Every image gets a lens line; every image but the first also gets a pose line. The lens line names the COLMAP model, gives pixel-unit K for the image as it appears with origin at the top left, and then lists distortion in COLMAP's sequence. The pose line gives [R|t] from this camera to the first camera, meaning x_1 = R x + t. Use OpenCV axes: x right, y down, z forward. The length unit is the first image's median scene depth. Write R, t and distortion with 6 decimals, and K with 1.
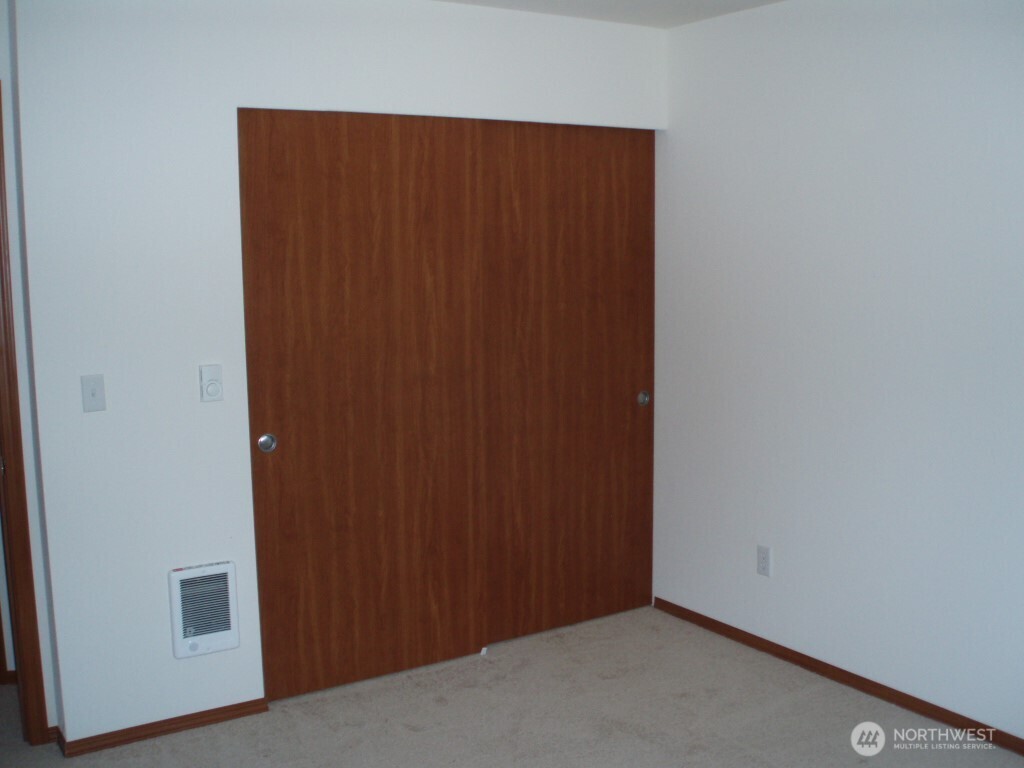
lens RADIAL K [[1115.5, 0, 492.3], [0, 1115.5, 387.5], [0, 0, 1]] dist [-0.083763, 0.005712]
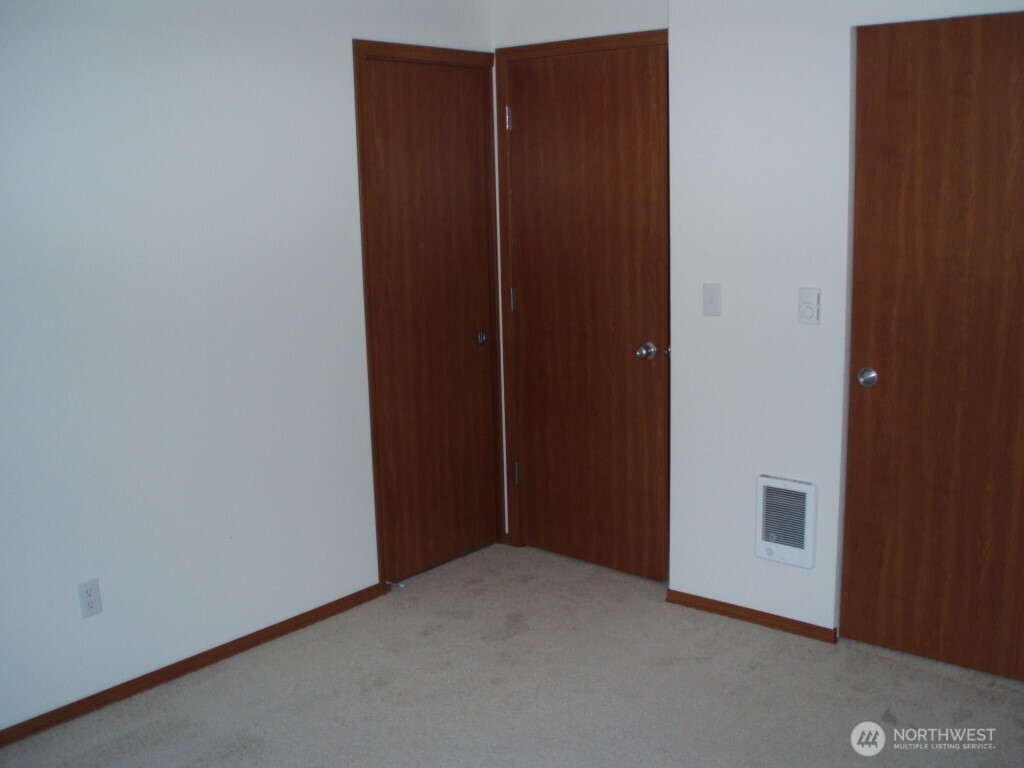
lens RADIAL K [[1115.5, 0, 492.3], [0, 1115.5, 387.5], [0, 0, 1]] dist [-0.083763, 0.005712]
pose [[0.300192, 0.184093, -0.935946, 0.600273], [-0.106875, 0.981513, 0.158777, -0.058854], [0.947873, 0.052365, 0.314317, 0.392175]]
